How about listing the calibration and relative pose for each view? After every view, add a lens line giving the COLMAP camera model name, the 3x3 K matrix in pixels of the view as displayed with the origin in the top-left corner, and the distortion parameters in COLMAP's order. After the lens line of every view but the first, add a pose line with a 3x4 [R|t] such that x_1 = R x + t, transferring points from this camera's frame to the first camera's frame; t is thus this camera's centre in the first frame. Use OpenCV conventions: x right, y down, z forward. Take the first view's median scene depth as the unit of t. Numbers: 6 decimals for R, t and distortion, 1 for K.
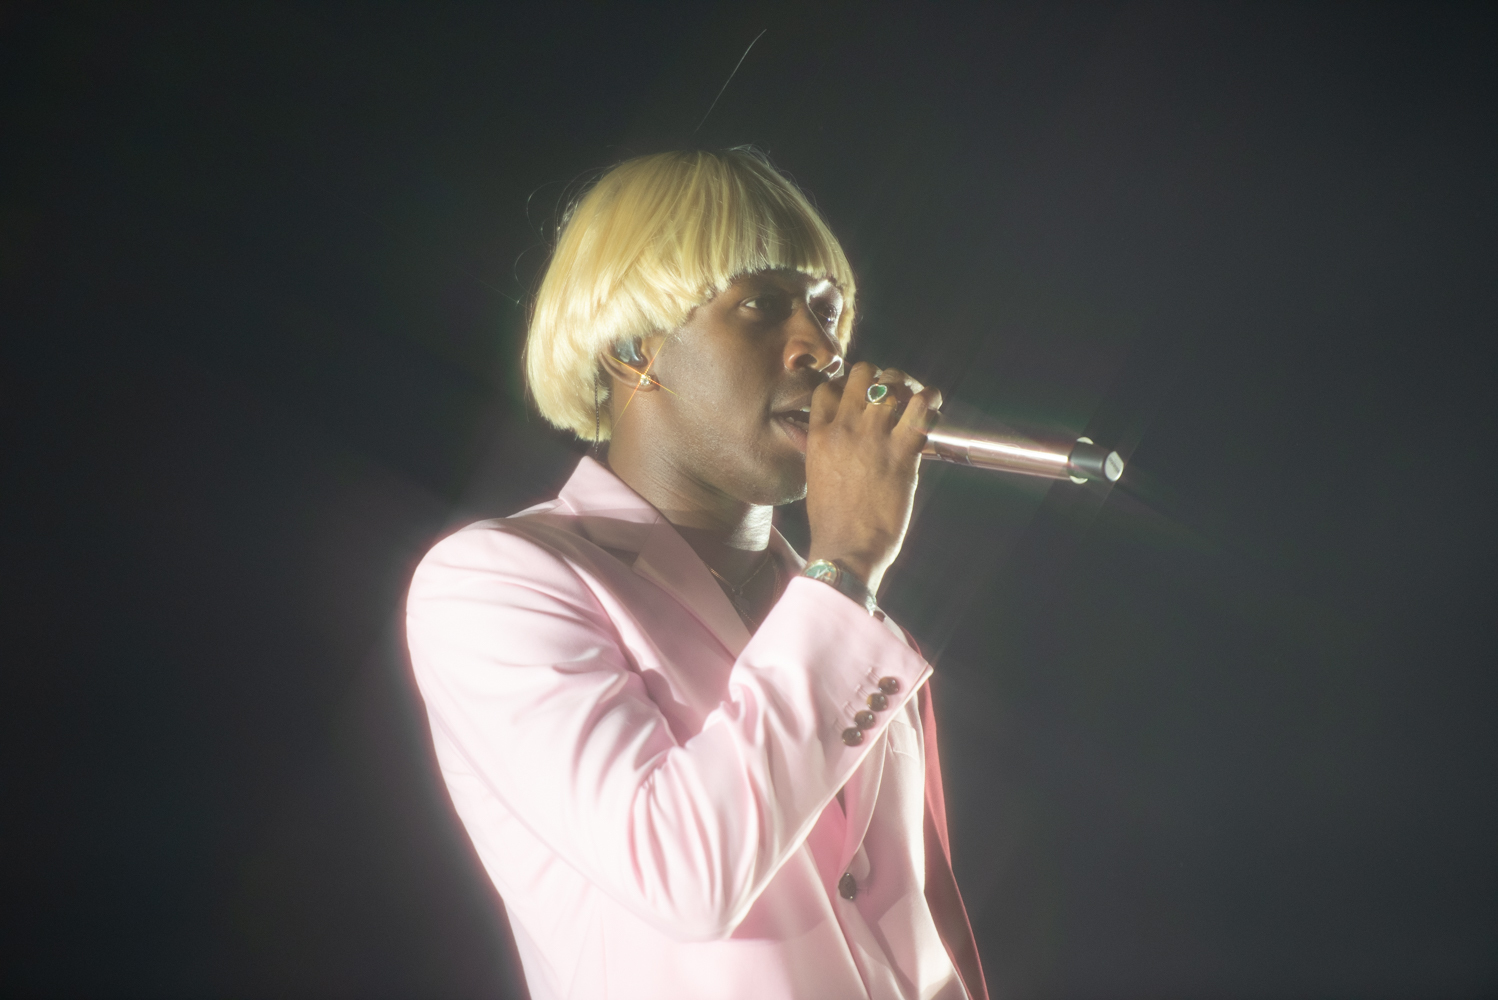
lens RADIAL K [[8574.1, 0, 749.3], [0, 8574.1, 499.4], [0, 0, 1]] dist [0.473026, 0.000000]
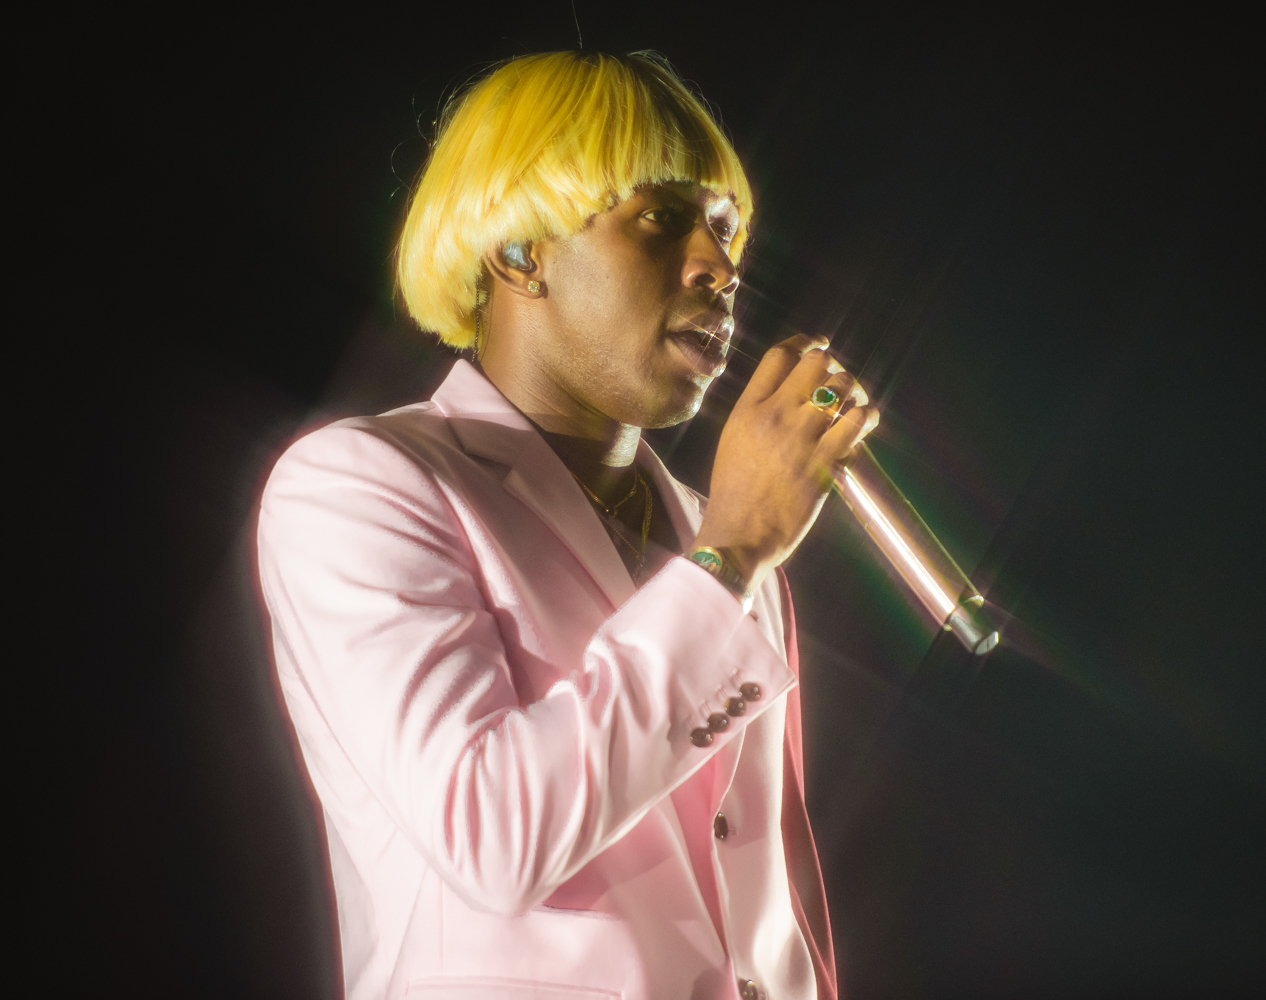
lens RADIAL K [[8055.1, 0, 637.5], [0, 8055.1, 500.3], [0, 0, 1]] dist [3.707657, 0.000000]
pose [[0.997047, 0.076790, 0.001021, 0.001889], [-0.076796, 0.996958, 0.013332, -0.005403], [0.000006, -0.013371, 0.999911, 0.156558]]
